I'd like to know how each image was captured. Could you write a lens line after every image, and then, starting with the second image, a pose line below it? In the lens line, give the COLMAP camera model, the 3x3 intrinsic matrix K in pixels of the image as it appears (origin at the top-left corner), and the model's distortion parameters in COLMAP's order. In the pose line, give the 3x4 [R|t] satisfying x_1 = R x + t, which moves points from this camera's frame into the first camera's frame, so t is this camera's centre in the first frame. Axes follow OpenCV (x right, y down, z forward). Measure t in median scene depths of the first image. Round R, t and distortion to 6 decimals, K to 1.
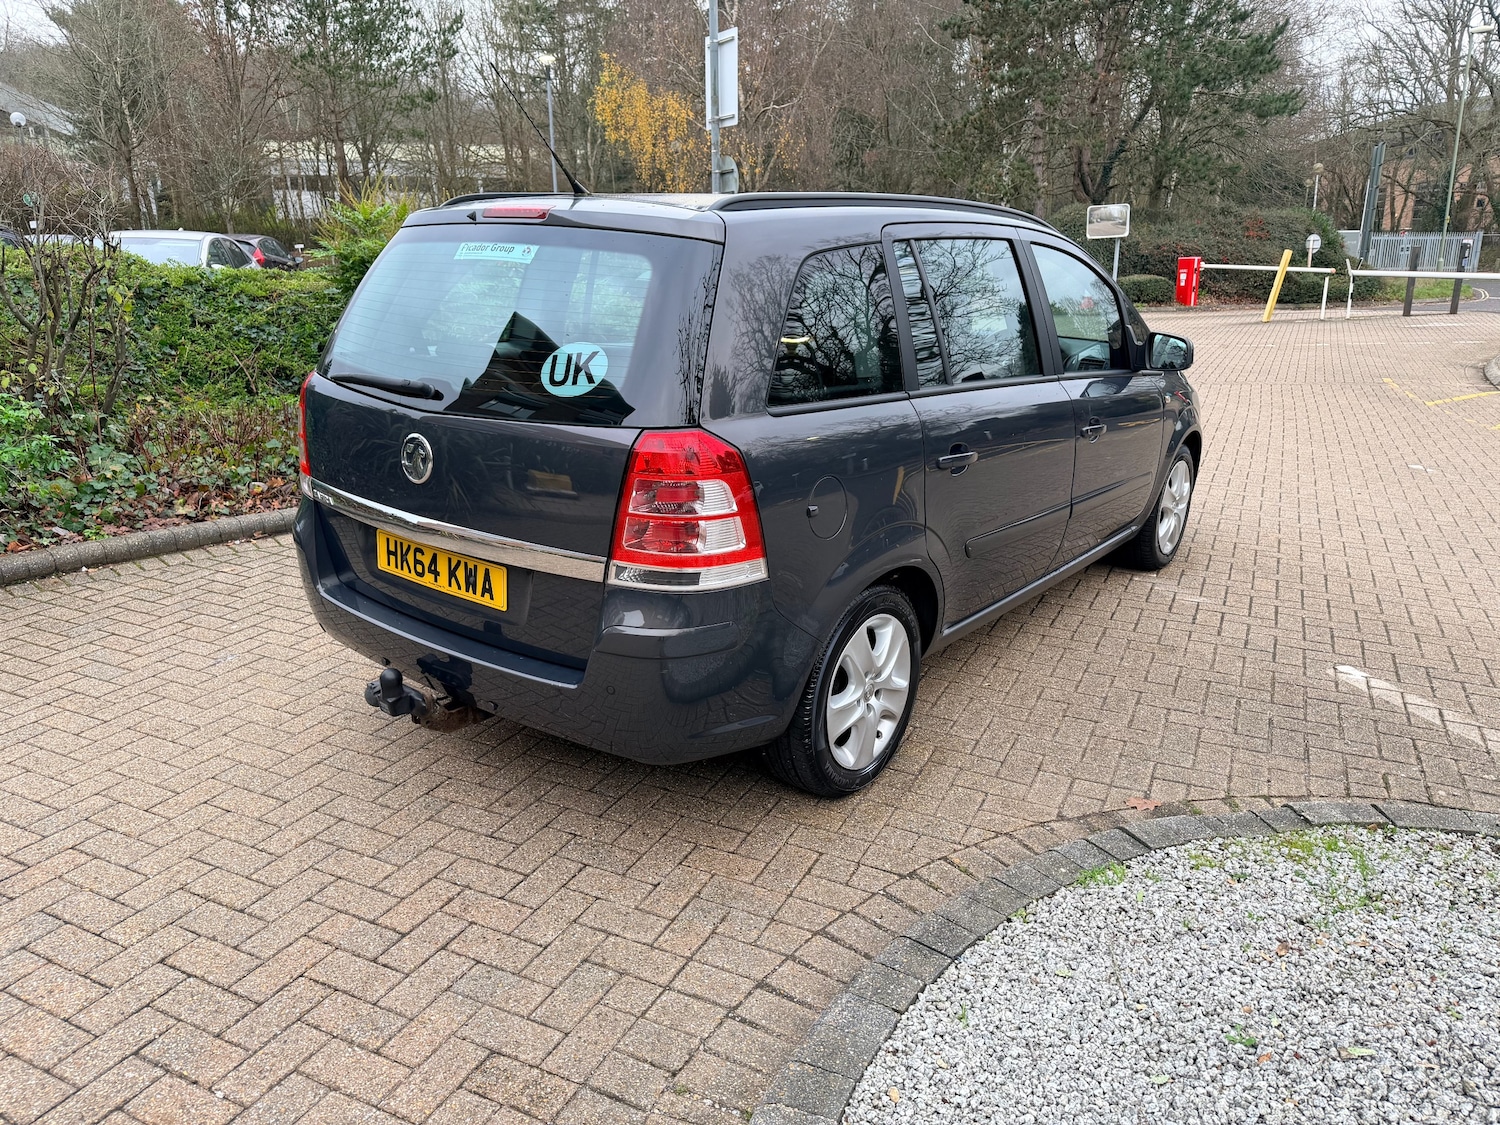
lens RADIAL K [[1055.1, 0, 750.0], [0, 1055.1, 562.5], [0, 0, 1]] dist [0.013414, -0.020017]
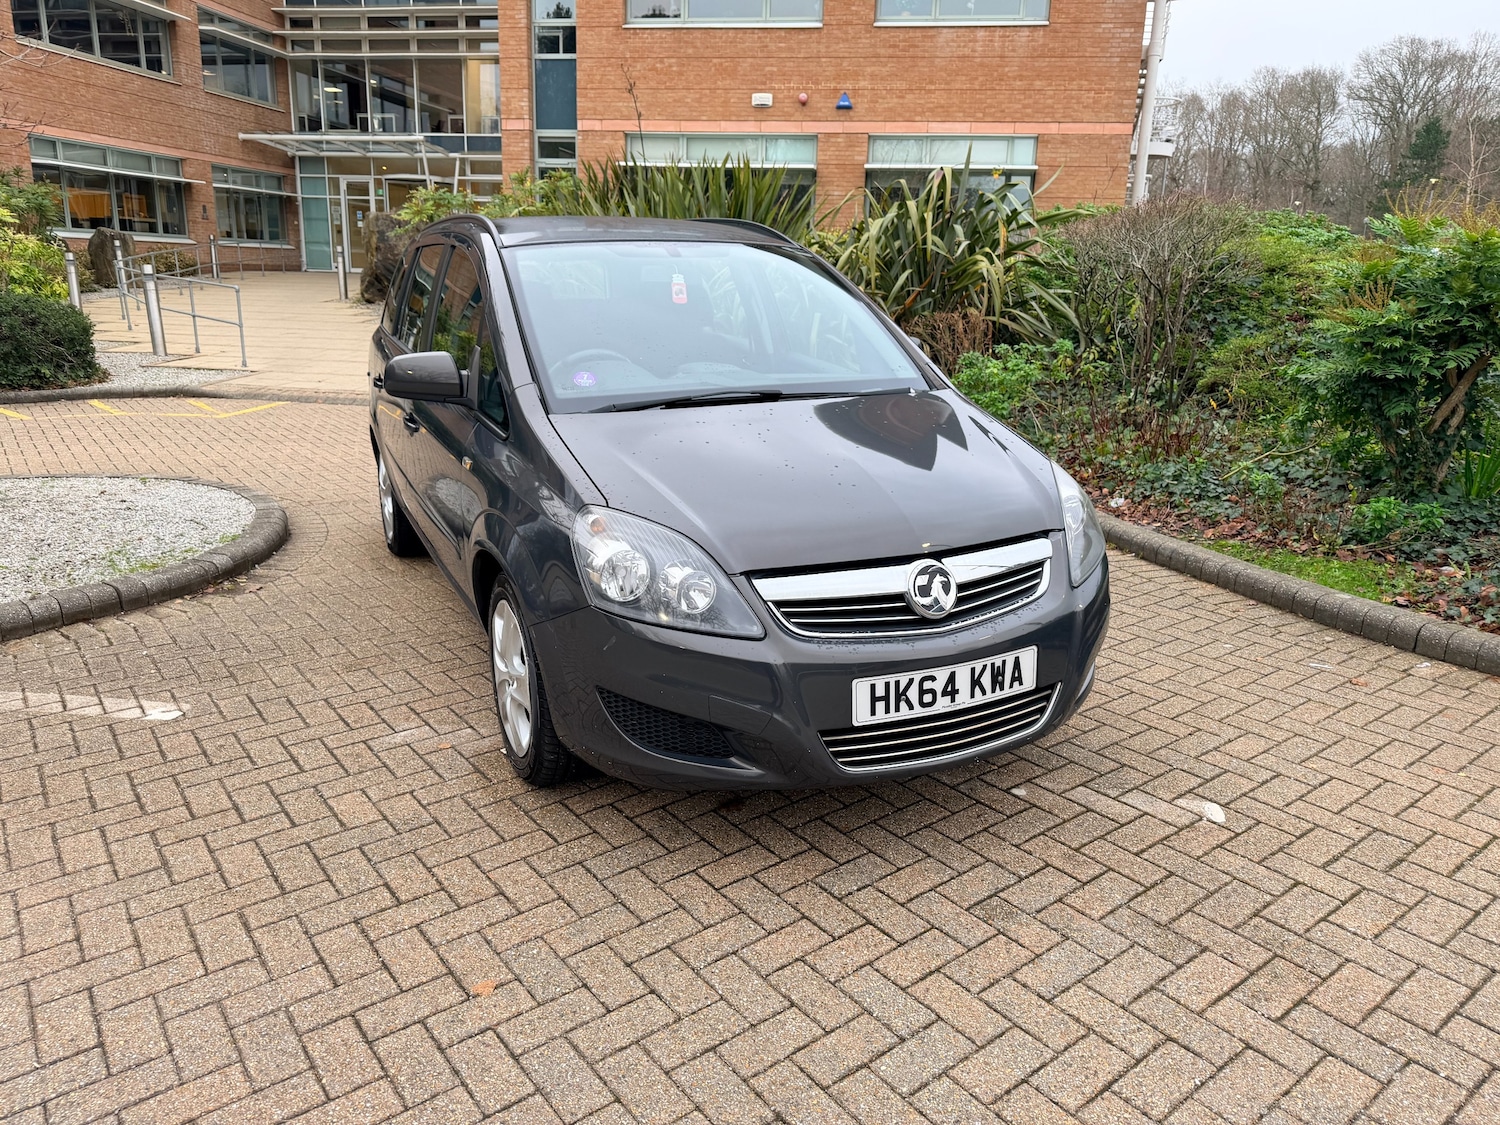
lens RADIAL K [[1058.8, 0, 740.5], [0, 1058.8, 559.3], [0, 0, 1]] dist [0.018359, -0.027168]
pose [[-0.464700, 0.218732, -0.858027, 1.487975], [-0.272012, 0.886890, 0.373409, -0.652652], [0.842652, 0.406917, -0.352640, 2.301259]]
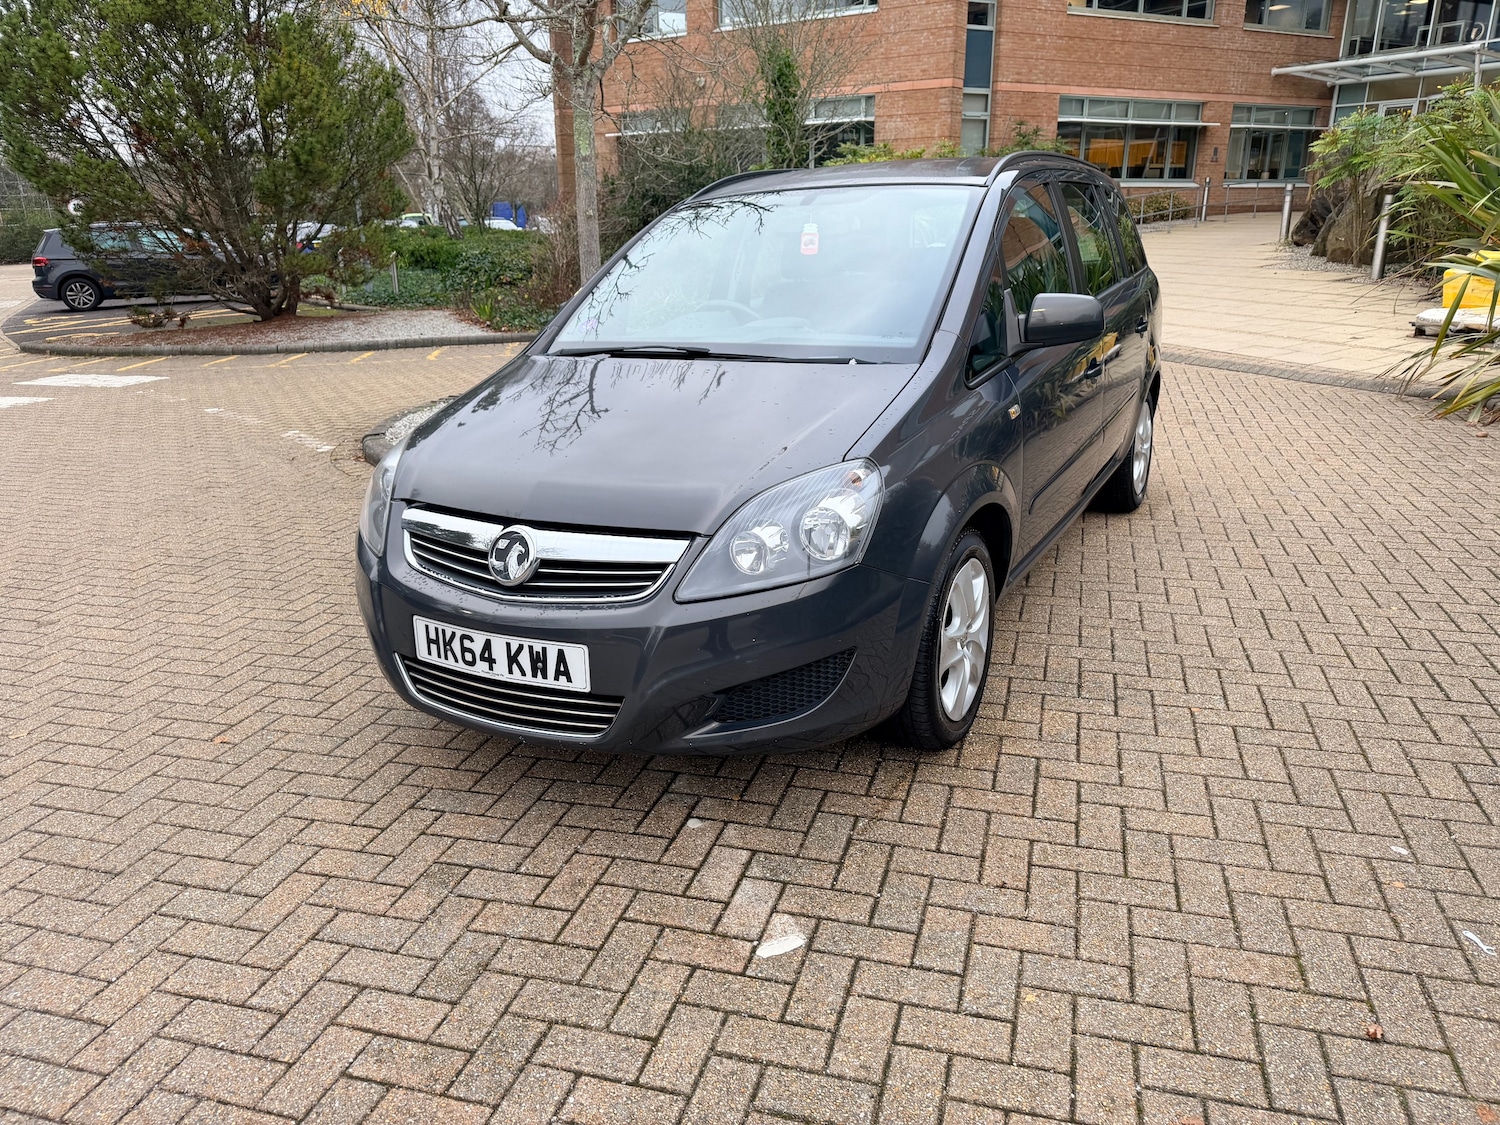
lens RADIAL K [[1055.1, 0, 750.0], [0, 1055.1, 562.5], [0, 0, 1]] dist [0.013414, -0.020017]
pose [[-0.987917, 0.059695, -0.143026, 0.590297], [-0.032799, 0.821416, 0.569385, -0.839126], [0.151473, 0.567197, -0.809533, 2.868991]]
